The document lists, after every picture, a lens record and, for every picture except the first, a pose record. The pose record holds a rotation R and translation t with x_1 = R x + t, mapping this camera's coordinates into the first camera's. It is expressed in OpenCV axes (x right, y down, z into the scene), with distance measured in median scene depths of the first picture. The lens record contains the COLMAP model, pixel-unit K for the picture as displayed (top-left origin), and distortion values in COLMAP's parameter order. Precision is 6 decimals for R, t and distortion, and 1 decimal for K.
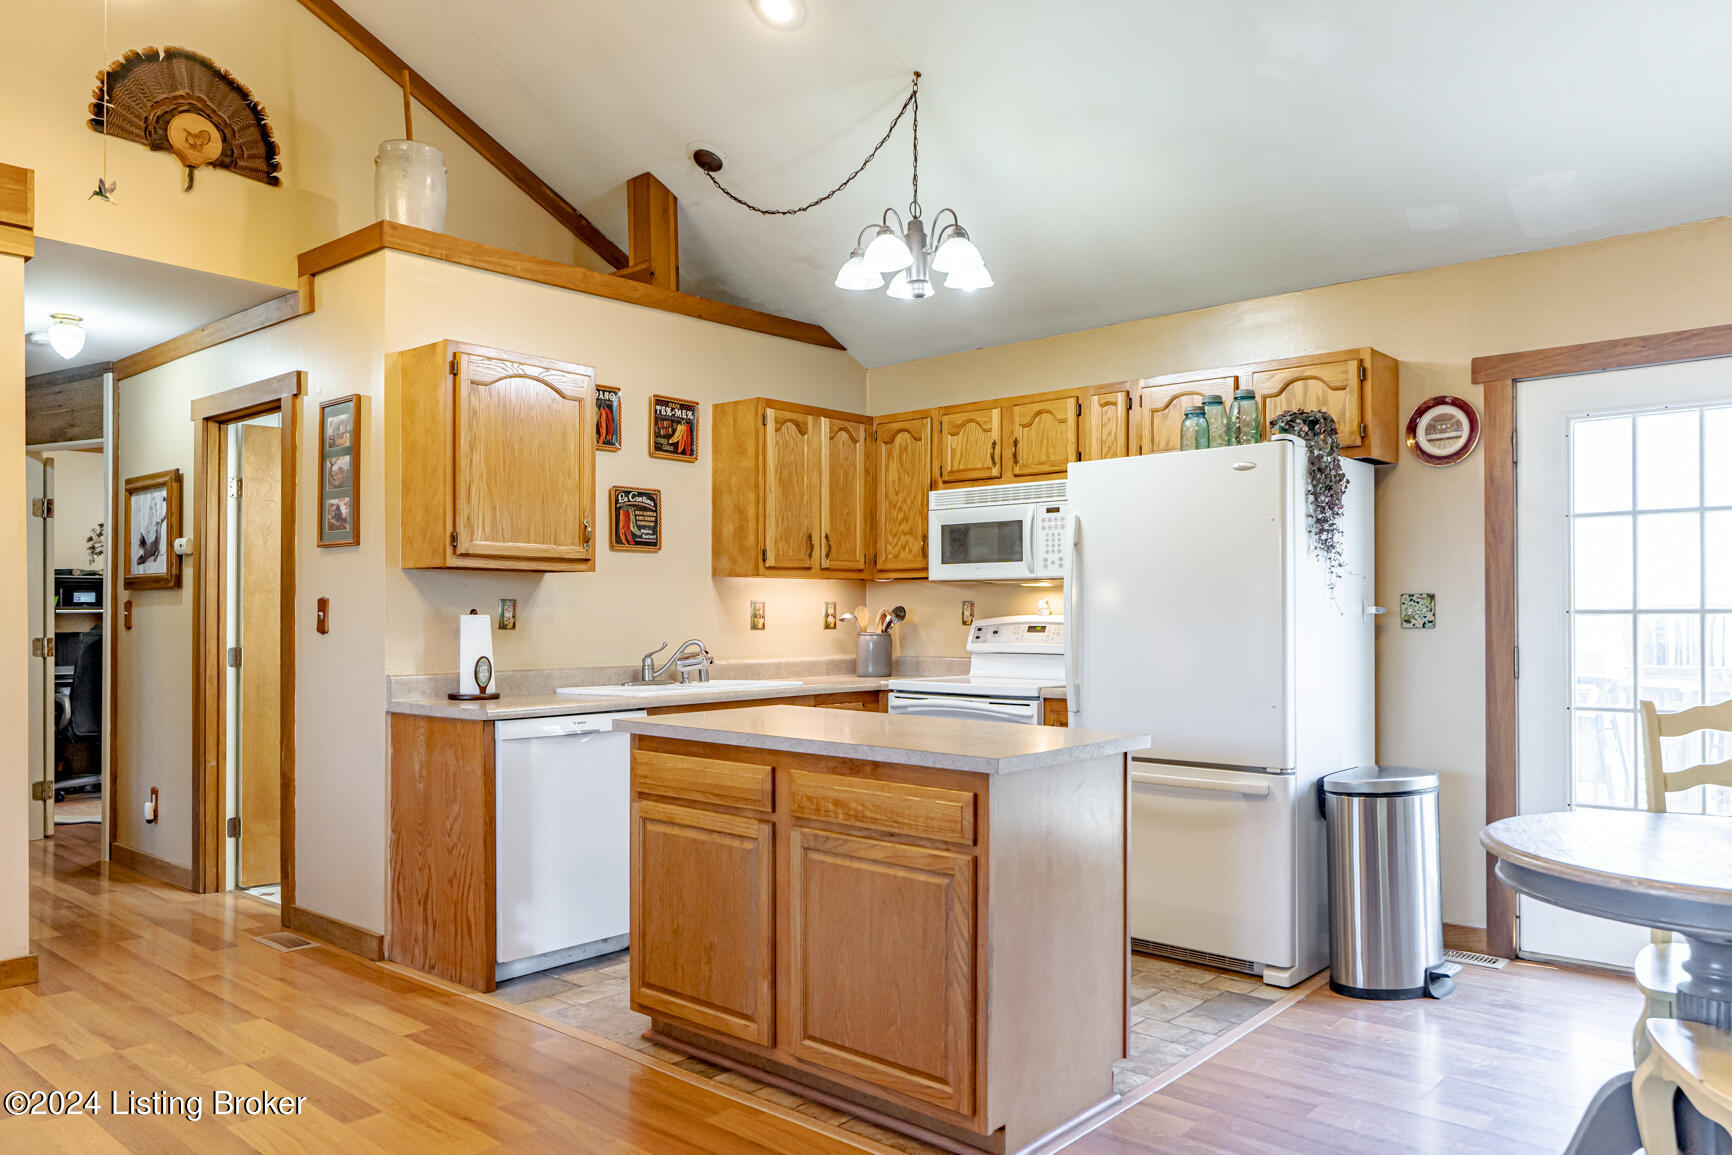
lens RADIAL K [[1230.2, 0, 856.0], [0, 1230.2, 612.3], [0, 0, 1]] dist [-0.000282, 0.005455]
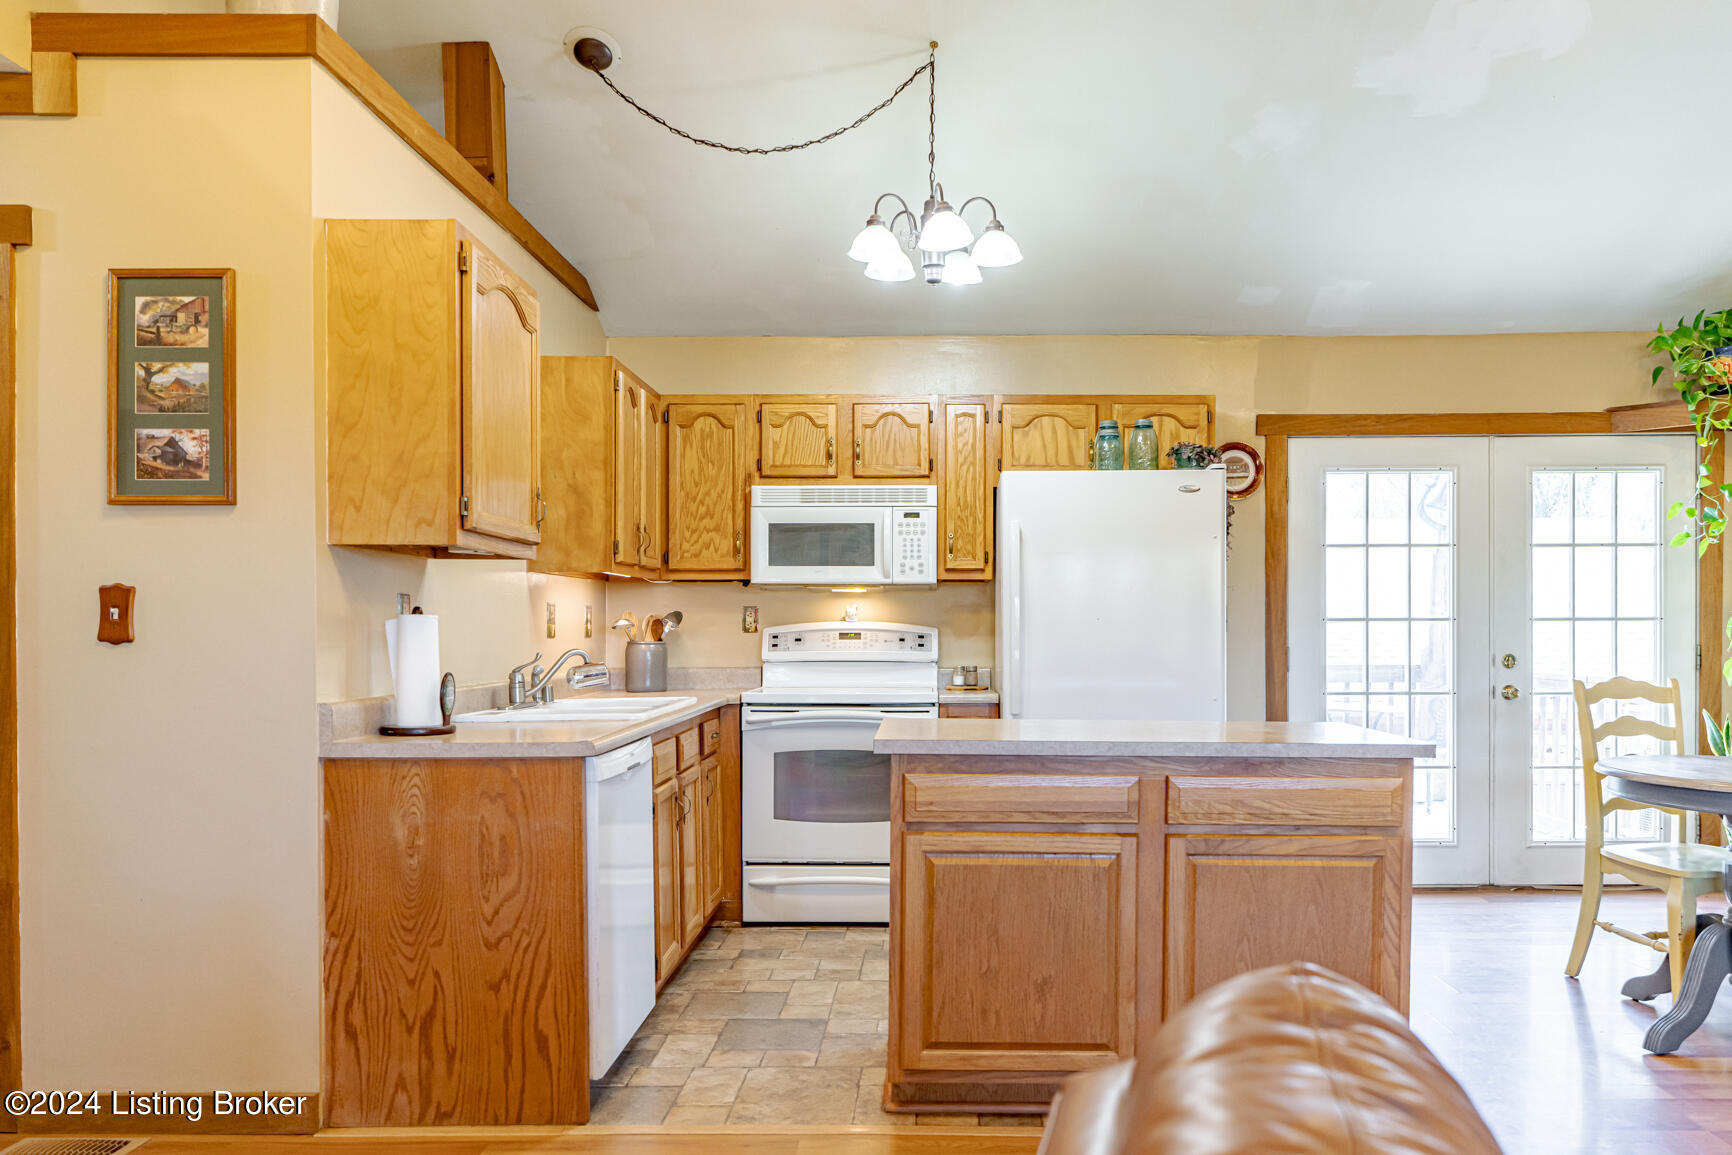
lens RADIAL K [[1230.2, 0, 911.0], [0, 1230.2, 653.0], [0, 0, 1]] dist [-0.000282, 0.005455]
pose [[0.754397, -0.012202, 0.656305, -0.534554], [-0.001523, 0.999792, 0.020339, 0.008843], [-0.656417, -0.016343, 0.754221, 0.265940]]
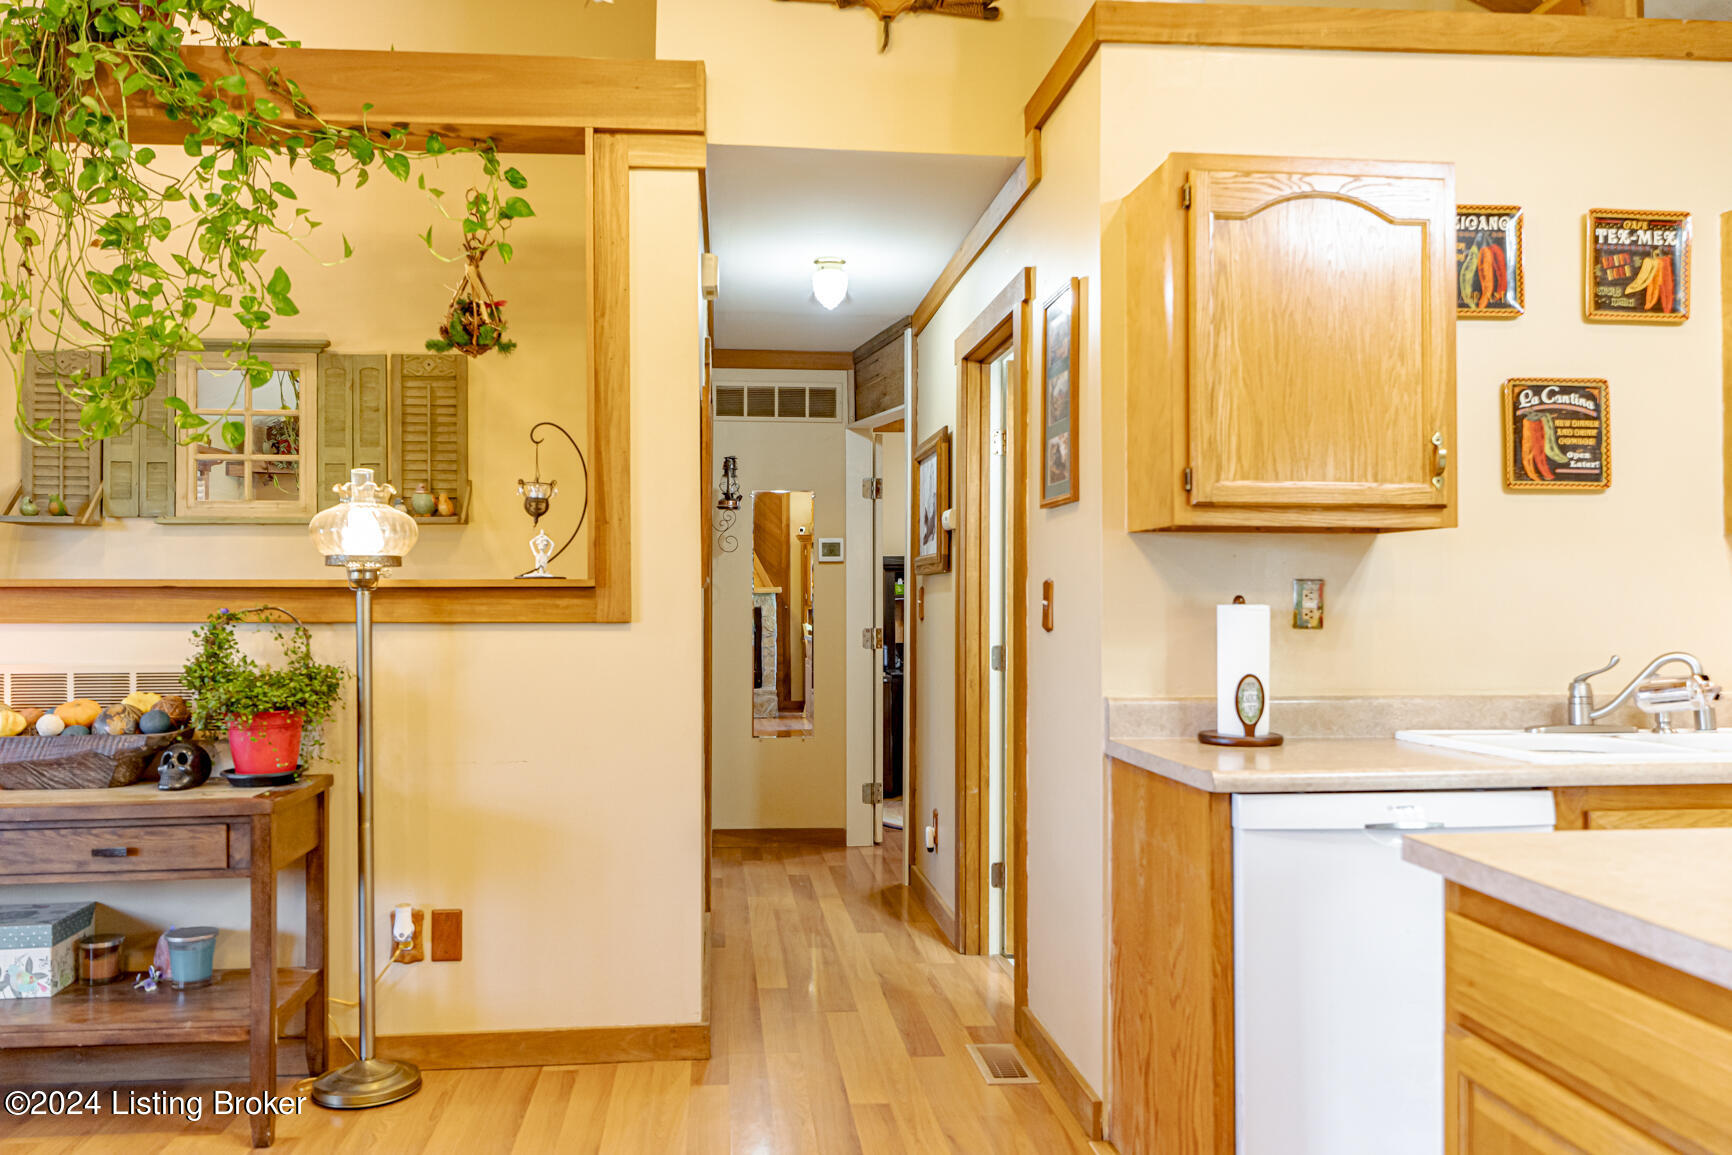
lens RADIAL K [[1297.8, 0, 831.4], [0, 1297.8, 580.5], [0, 0, 1]] dist [-0.007335, 0.000987]
pose [[0.728950, -0.011595, -0.684469, -0.017449], [0.001039, 0.999874, -0.015832, 0.000031], [0.684566, 0.010830, 0.728870, 0.374499]]
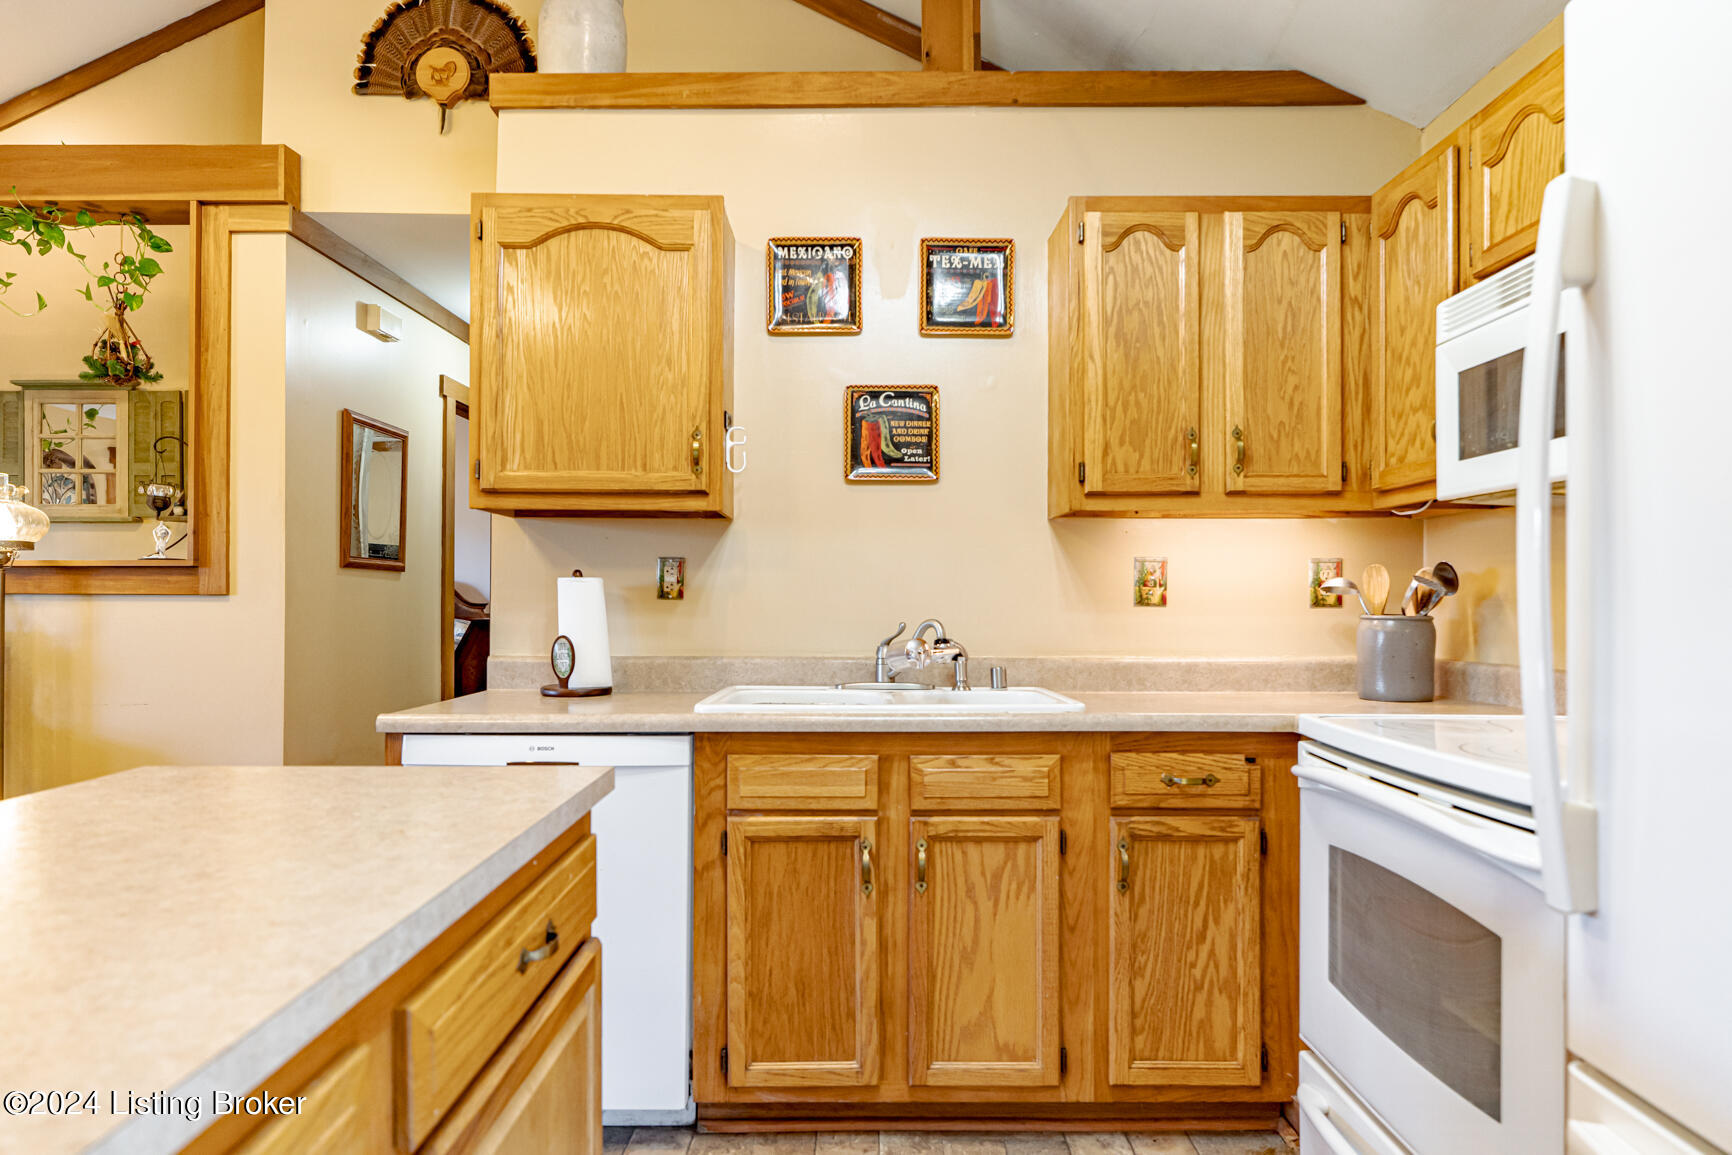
lens RADIAL K [[972.4, 0, 876.5], [0, 972.4, 593.1], [0, 0, 1]] dist [-0.005218, 0.000515]
pose [[0.671282, -0.001143, -0.741201, 0.219004], [-0.002657, 0.999989, -0.003948, 0.012342], [0.741197, 0.004620, 0.671271, 0.708968]]
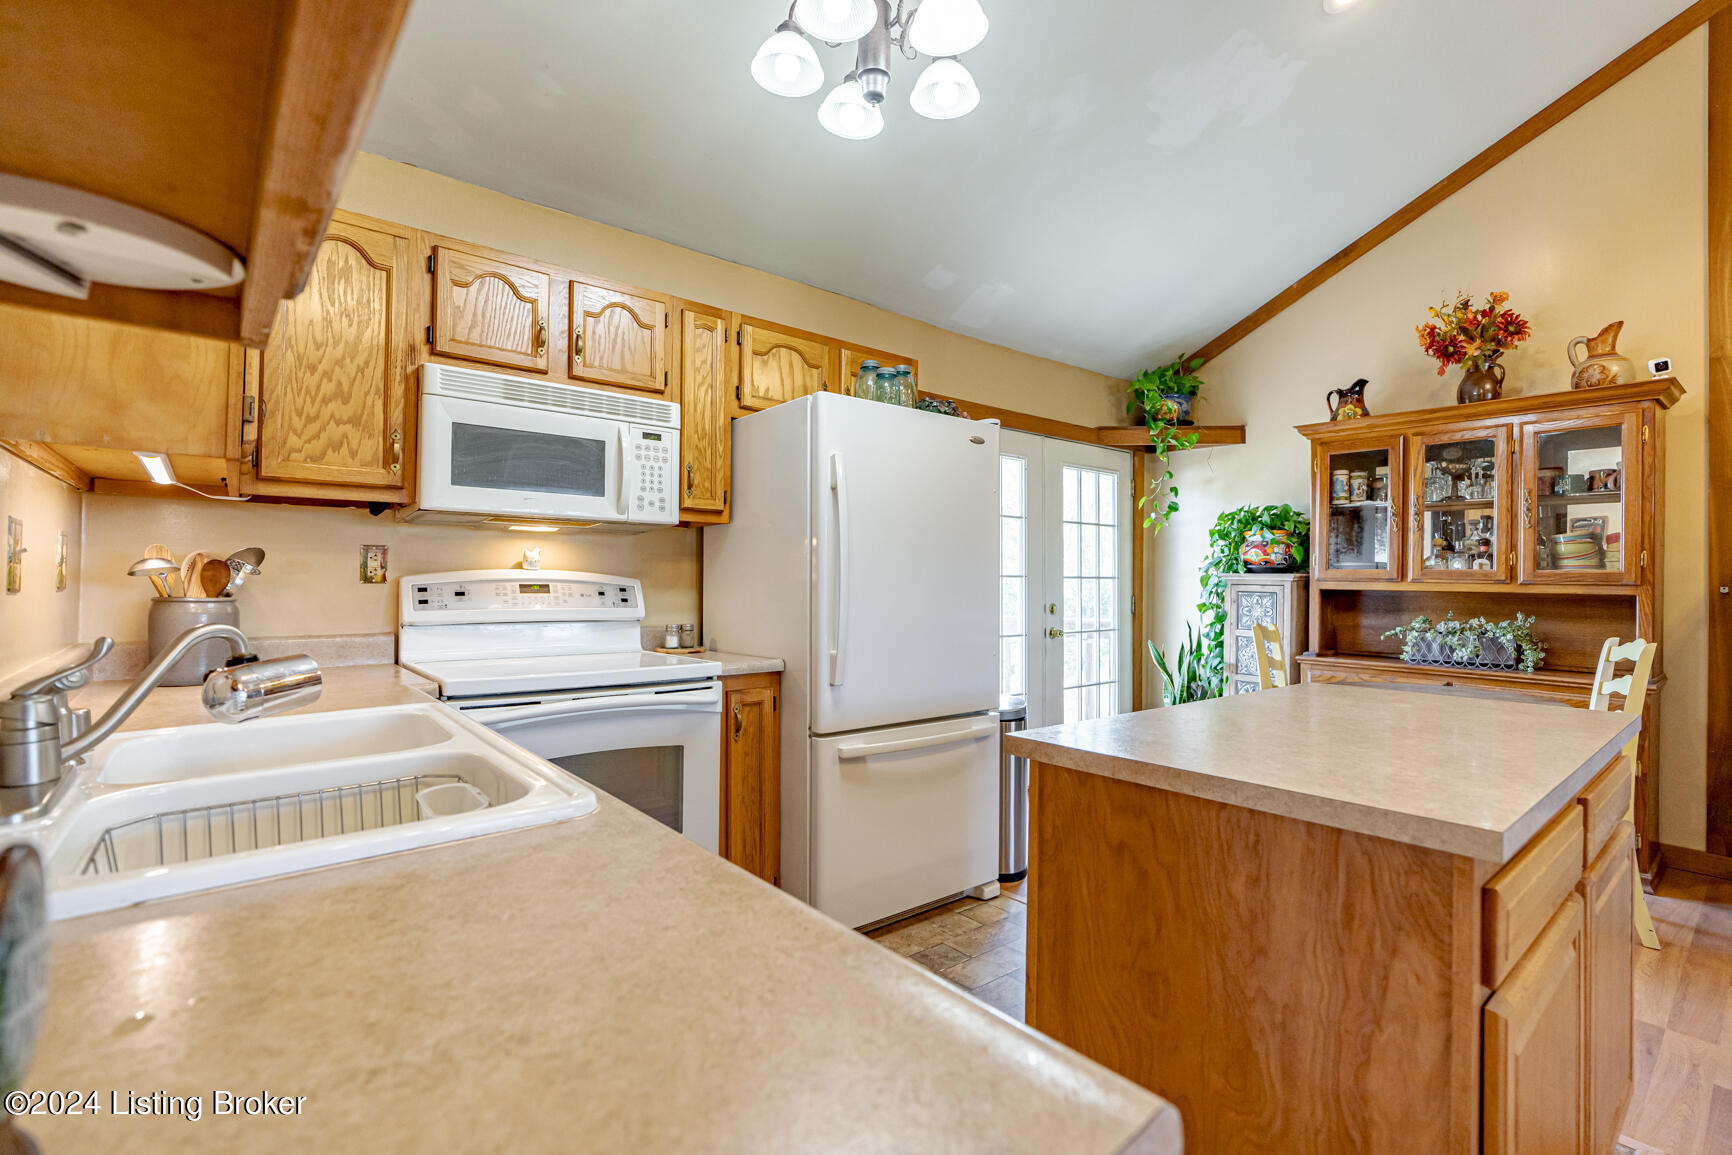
lens RADIAL K [[801.0, 0, 860.7], [0, 801.0, 574.2], [0, 0, 1]] dist [-0.012909, 0.004999]
pose [[0.145504, 0.013719, 0.989263, -0.350407], [-0.011880, 0.999856, -0.012118, 0.010215], [-0.989286, -0.009989, 0.145646, 0.854470]]
